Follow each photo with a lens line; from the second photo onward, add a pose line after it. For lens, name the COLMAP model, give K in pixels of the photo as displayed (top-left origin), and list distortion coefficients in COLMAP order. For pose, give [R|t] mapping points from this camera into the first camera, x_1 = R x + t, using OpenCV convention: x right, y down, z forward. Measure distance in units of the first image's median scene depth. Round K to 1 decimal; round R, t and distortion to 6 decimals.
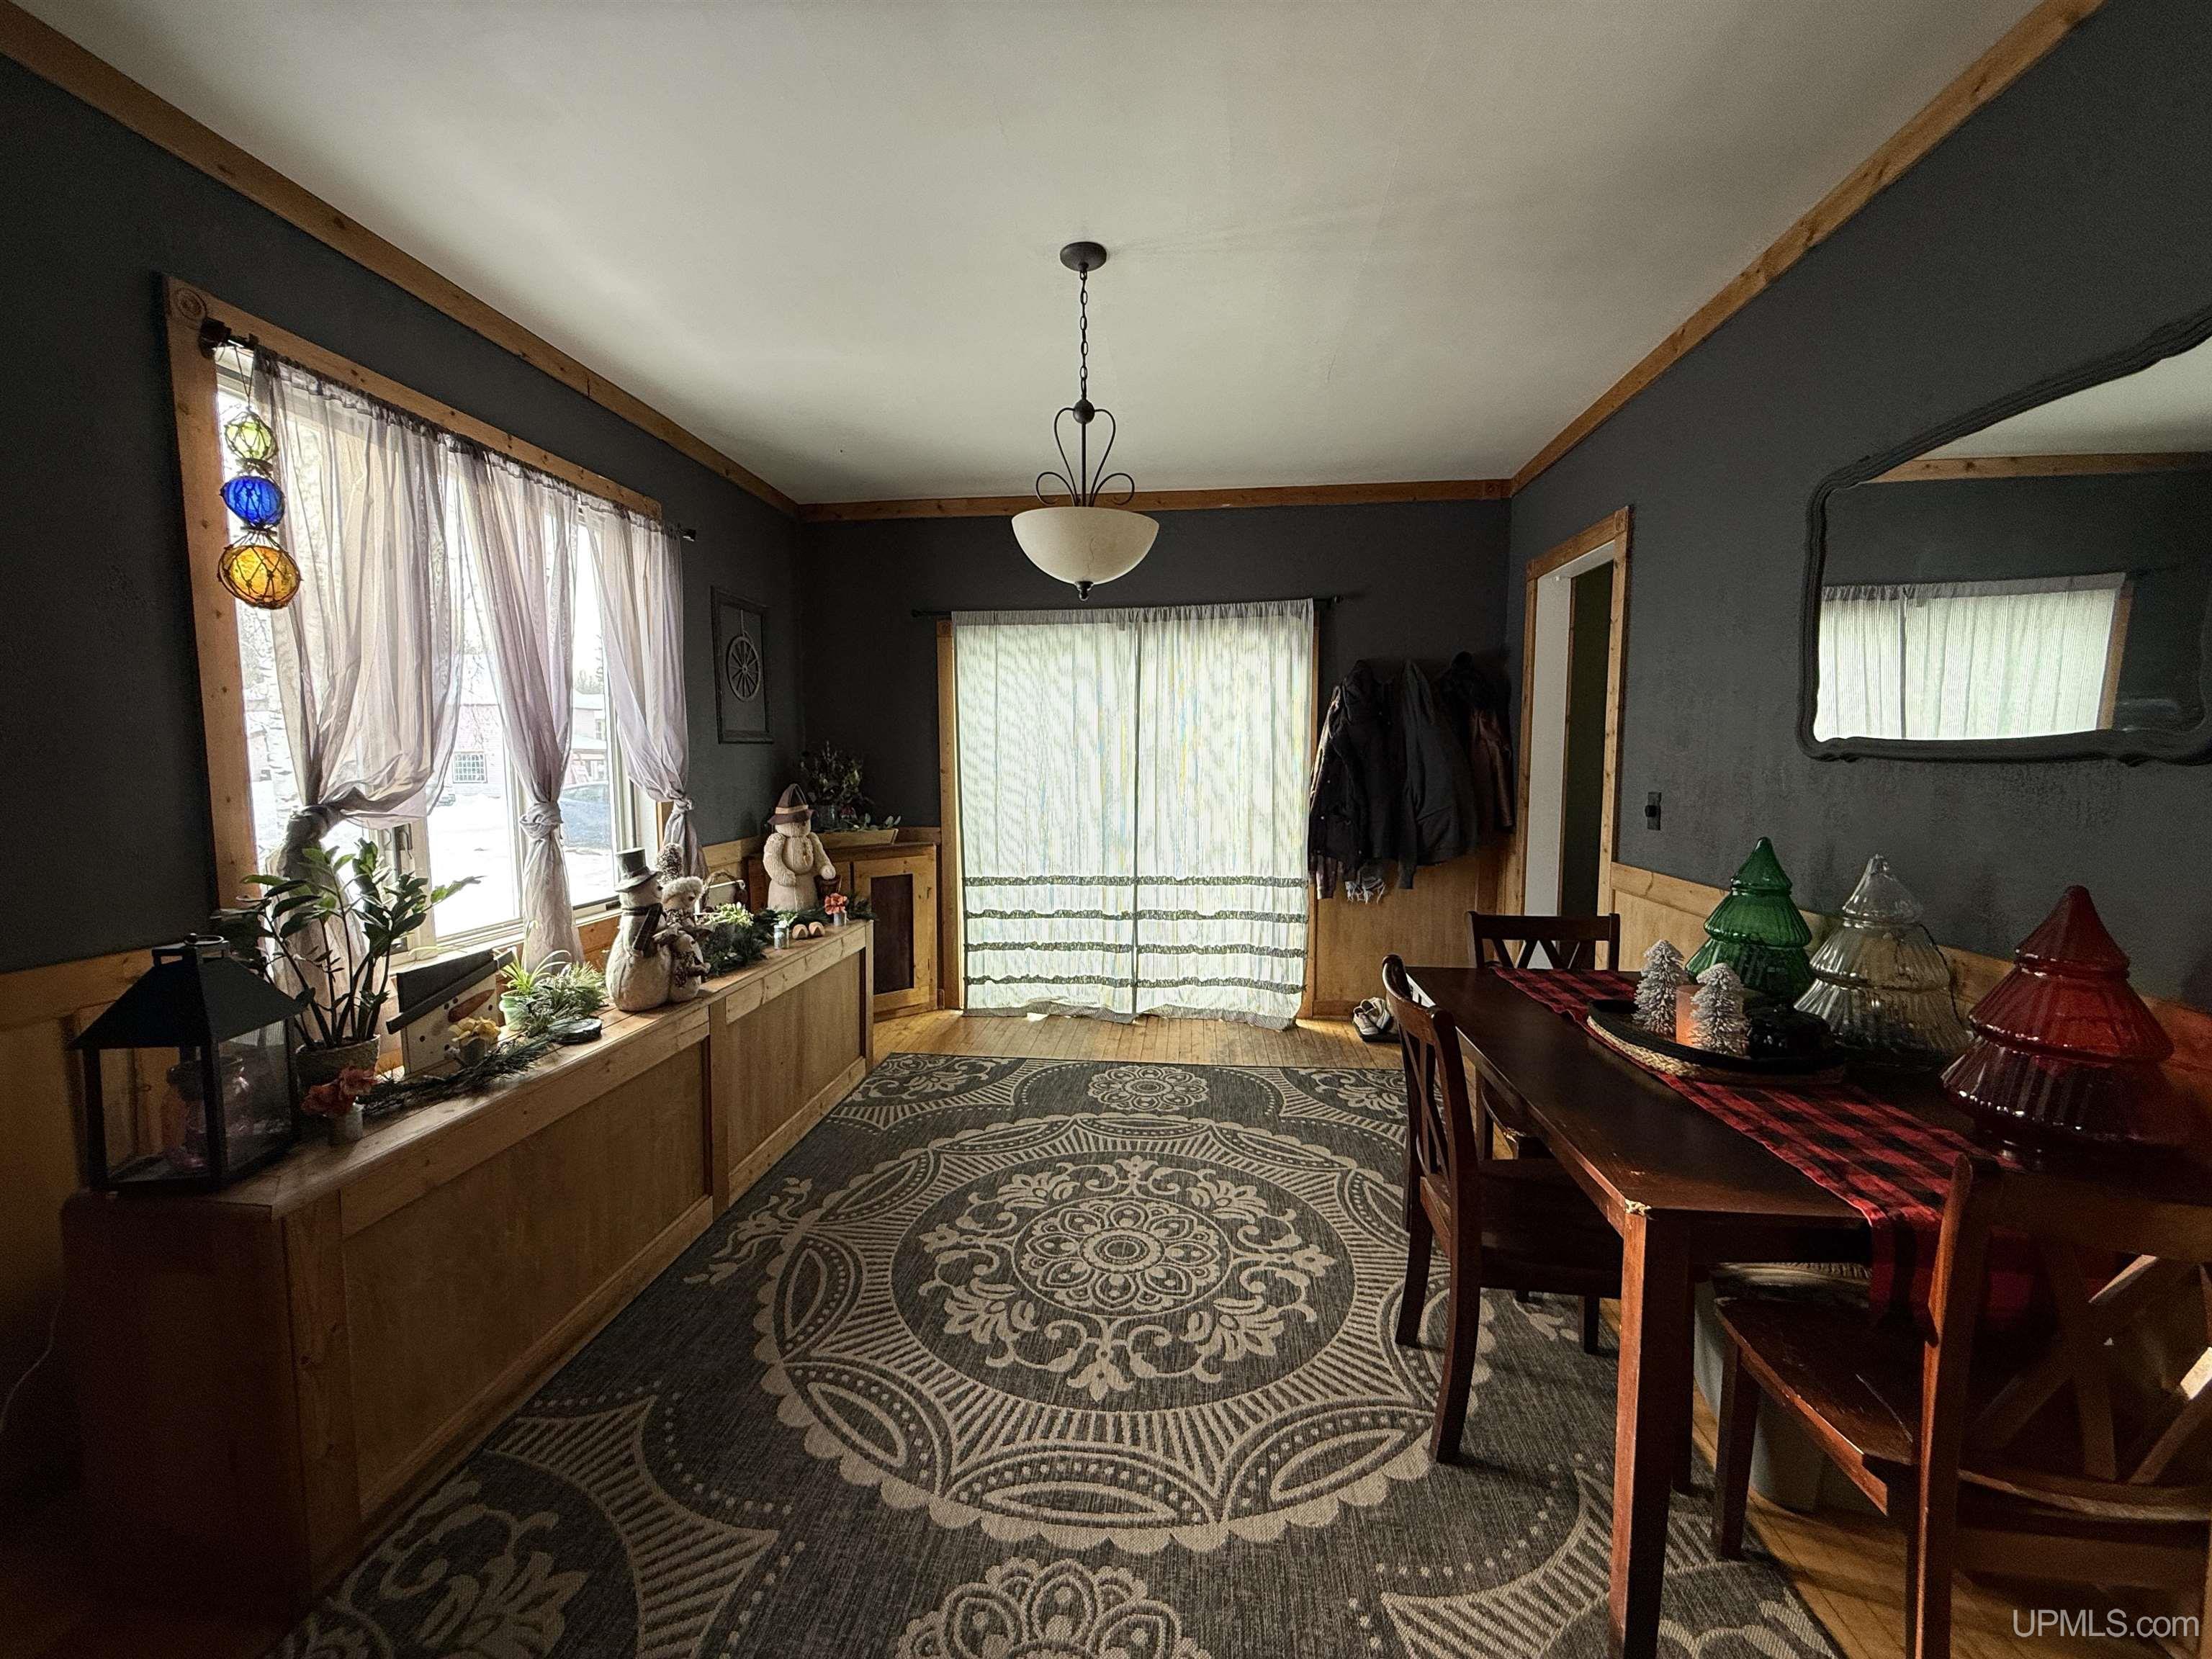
lens RADIAL K [[887.6, 0, 1100.0], [0, 887.6, 825.1], [0, 0, 1]] dist [-0.000324, -0.000087]
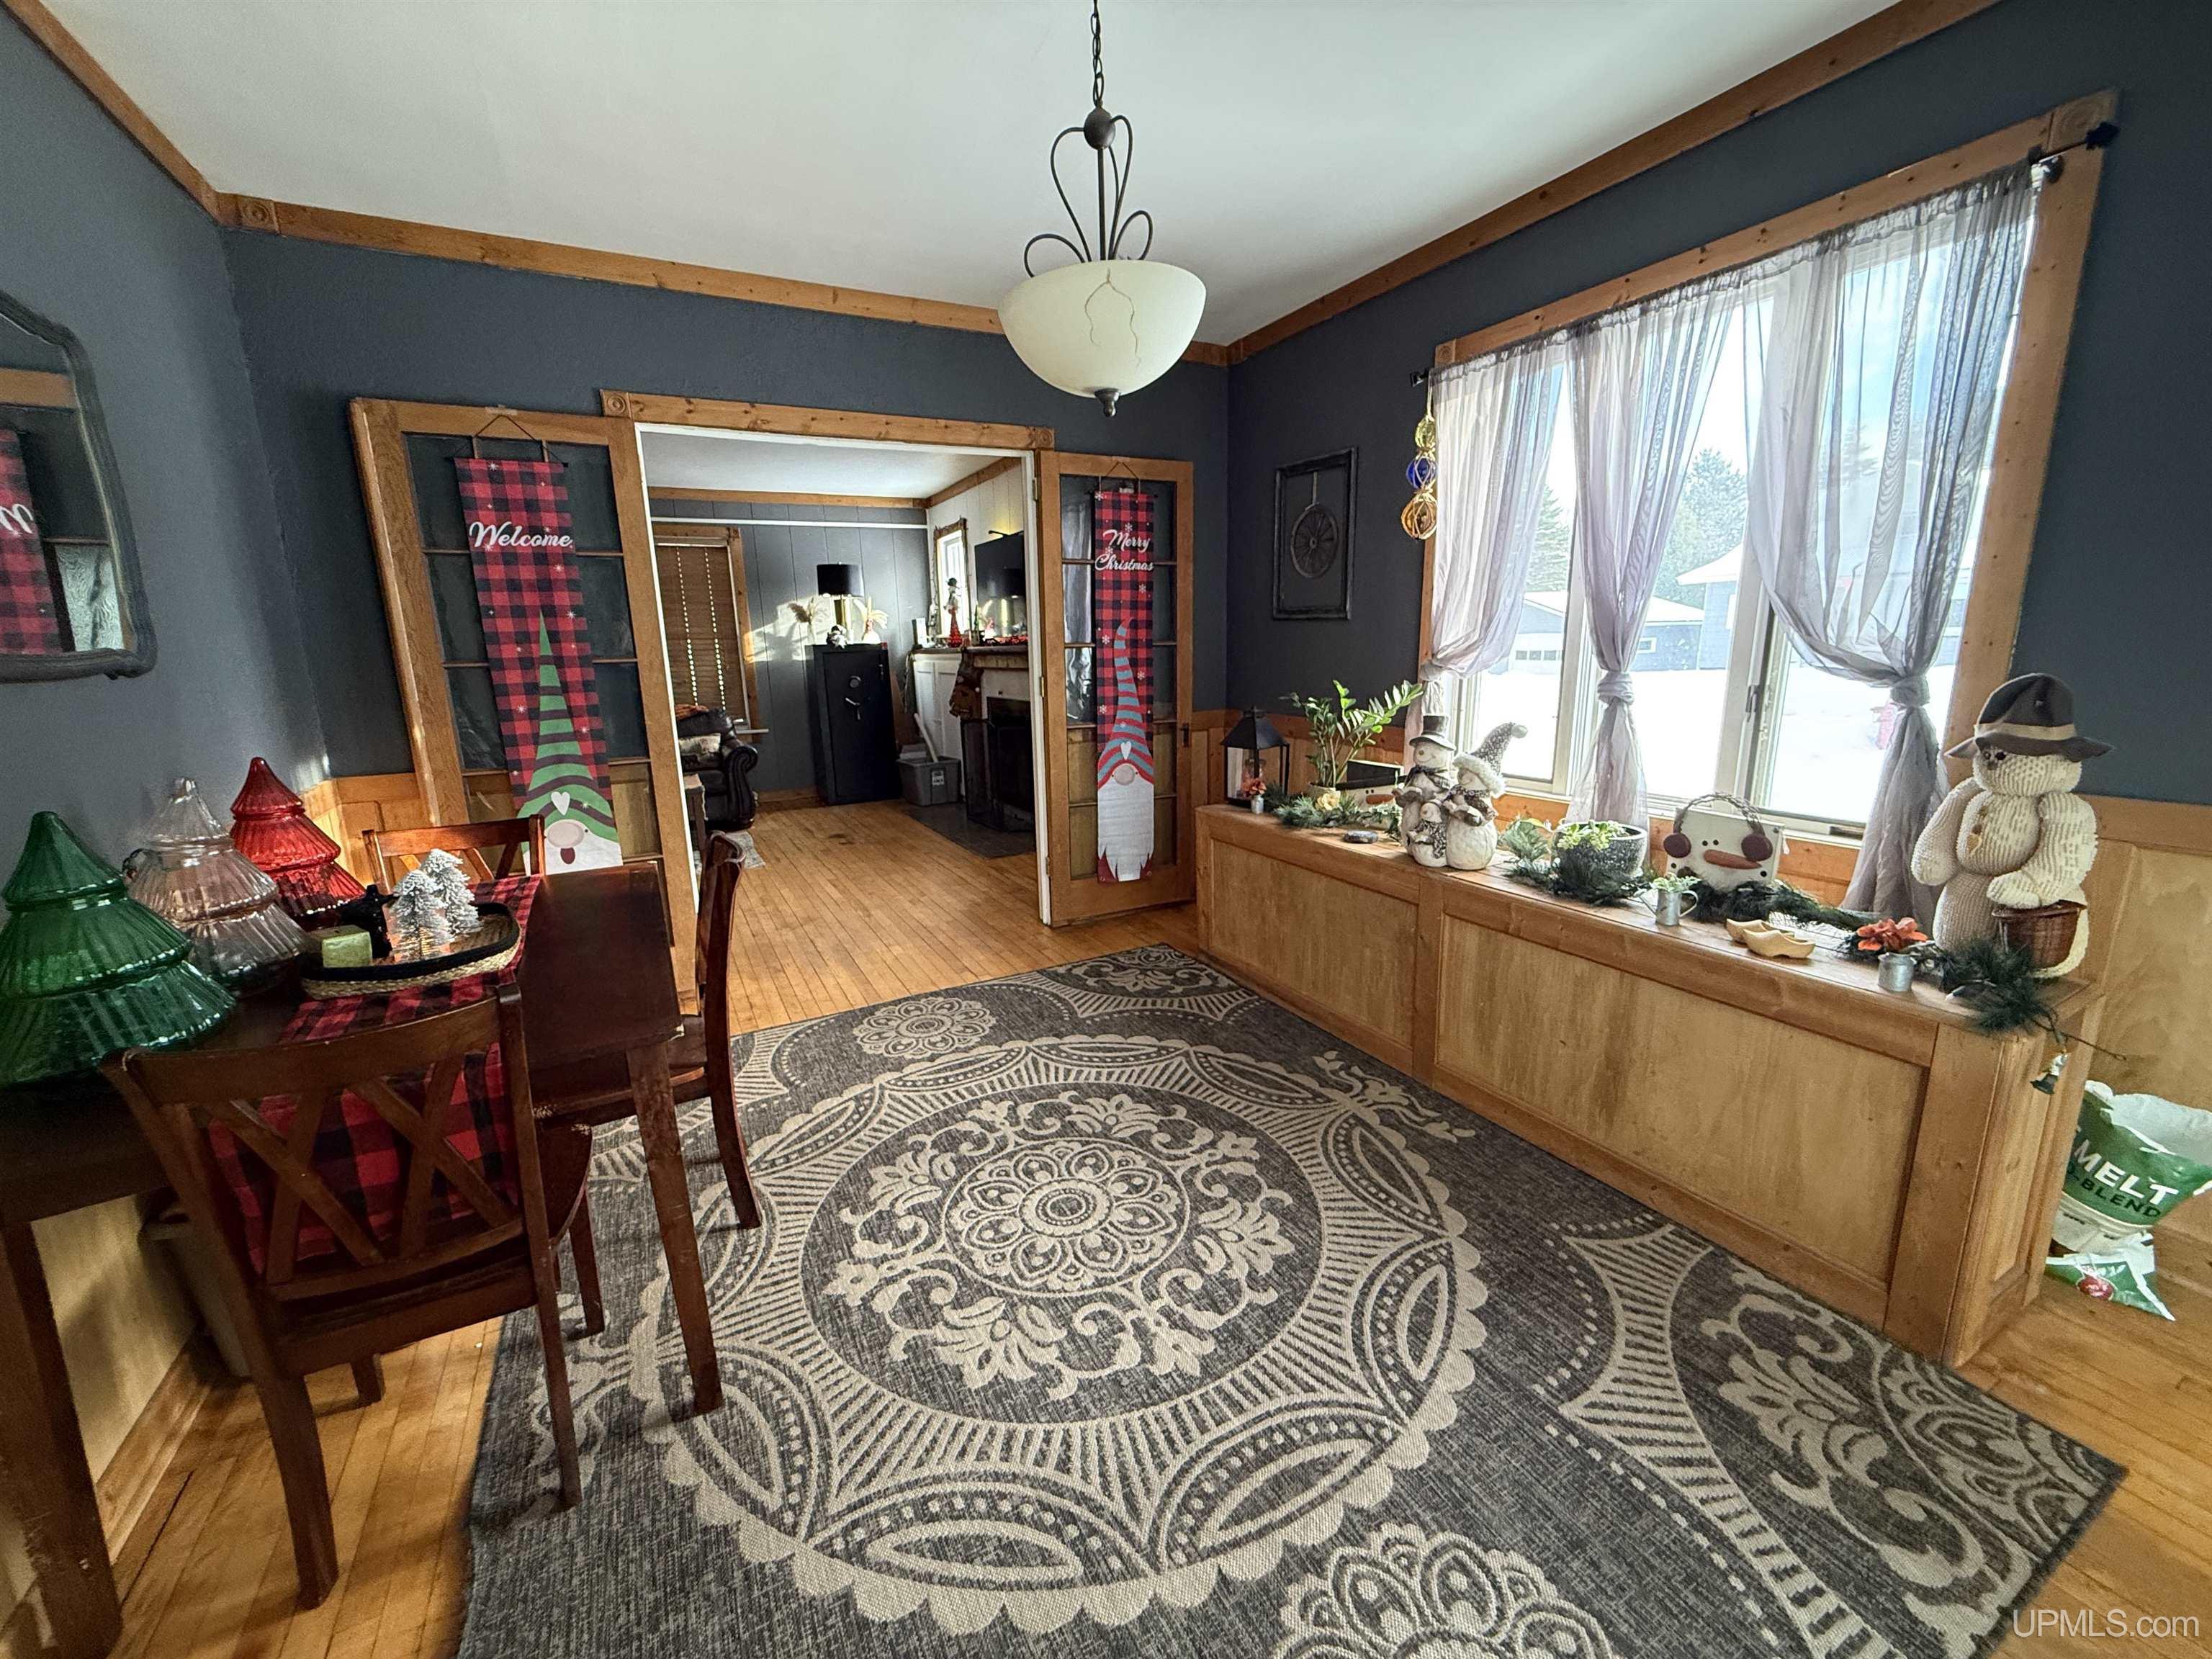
lens RADIAL K [[887.6, 0, 1095.3], [0, 887.6, 828.2], [0, 0, 1]] dist [-0.000324, -0.000087]
pose [[-0.831599, 0.142450, -0.536797, 0.420239], [-0.012538, 0.961484, 0.274574, -0.128640], [0.555235, 0.235066, -0.797783, 1.624723]]
